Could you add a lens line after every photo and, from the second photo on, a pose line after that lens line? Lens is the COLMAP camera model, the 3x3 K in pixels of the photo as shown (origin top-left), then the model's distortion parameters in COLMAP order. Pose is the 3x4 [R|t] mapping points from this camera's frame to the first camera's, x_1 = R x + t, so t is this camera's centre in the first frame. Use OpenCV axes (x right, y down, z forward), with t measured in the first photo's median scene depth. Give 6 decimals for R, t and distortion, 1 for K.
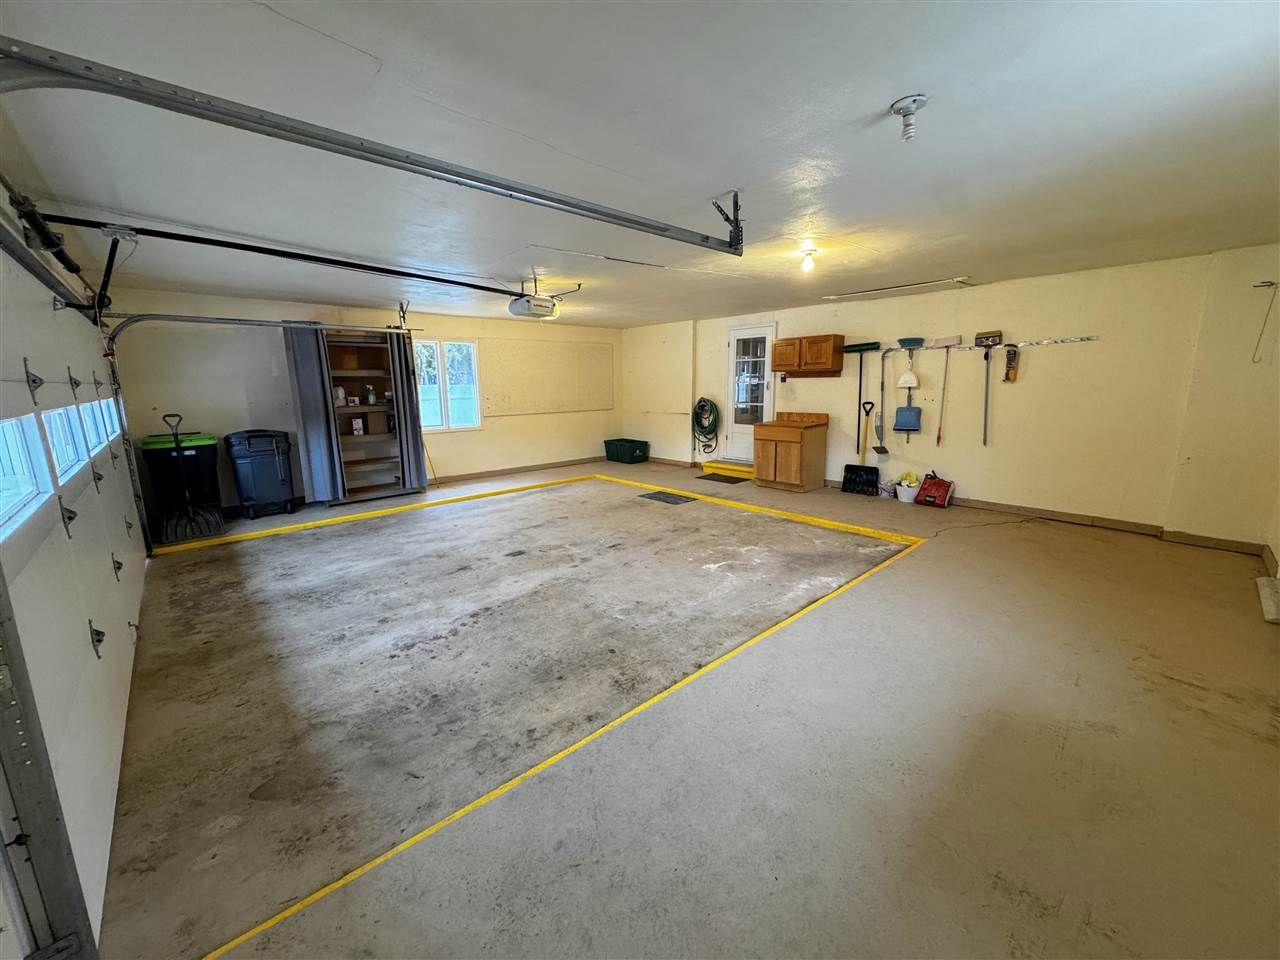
lens RADIAL K [[510.1, 0, 640.5], [0, 510.1, 481.0], [0, 0, 1]] dist [-0.004167, -0.000882]
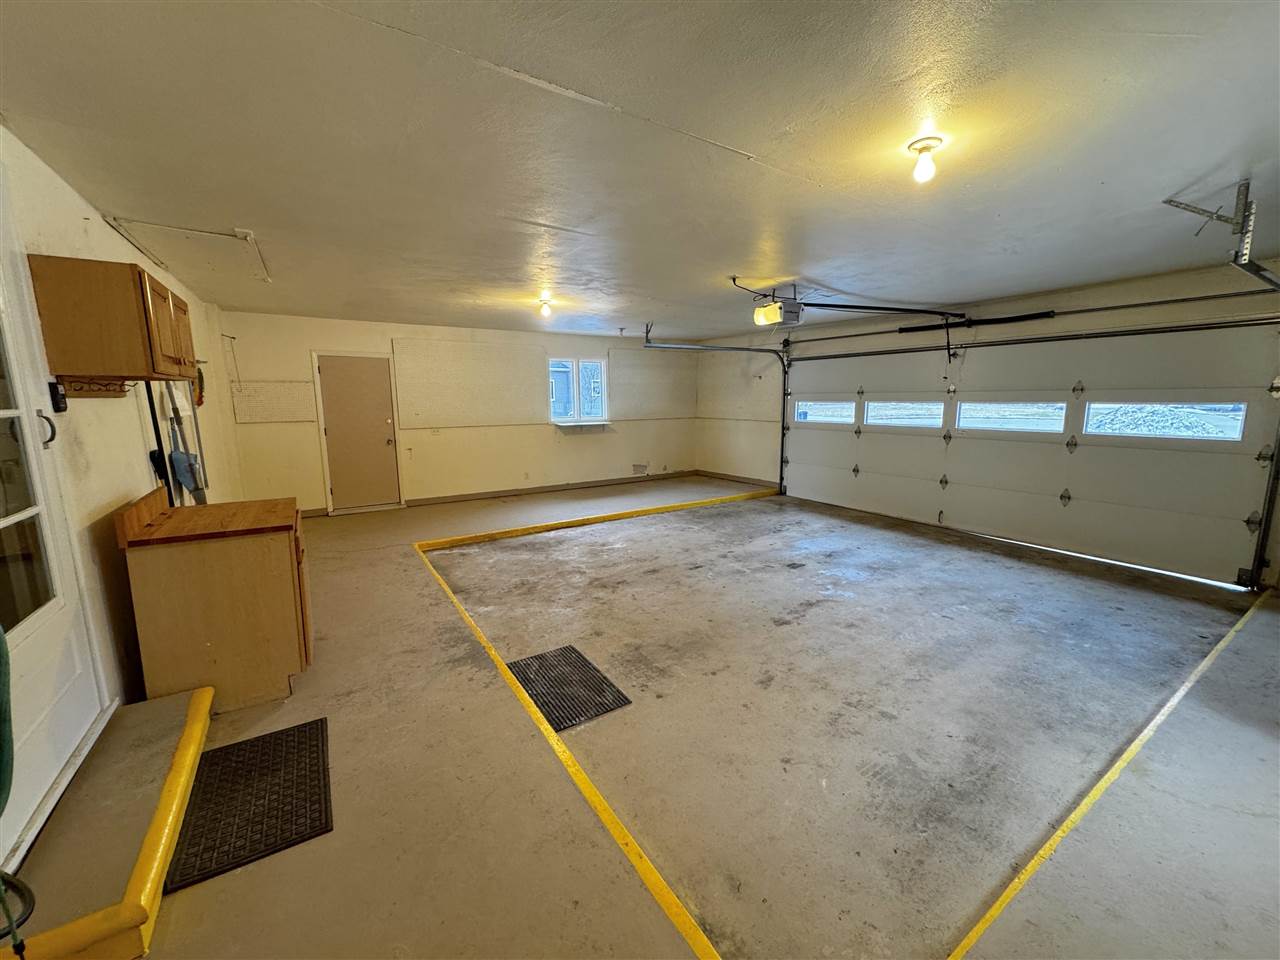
lens RADIAL K [[510.1, 0, 639.7], [0, 510.1, 479.0], [0, 0, 1]] dist [-0.004167, -0.000882]
pose [[-0.985868, -0.006402, 0.167404, -0.107586], [0.051904, 0.938426, 0.341559, -0.366691], [-0.159283, 0.345421, -0.924832, 1.876922]]
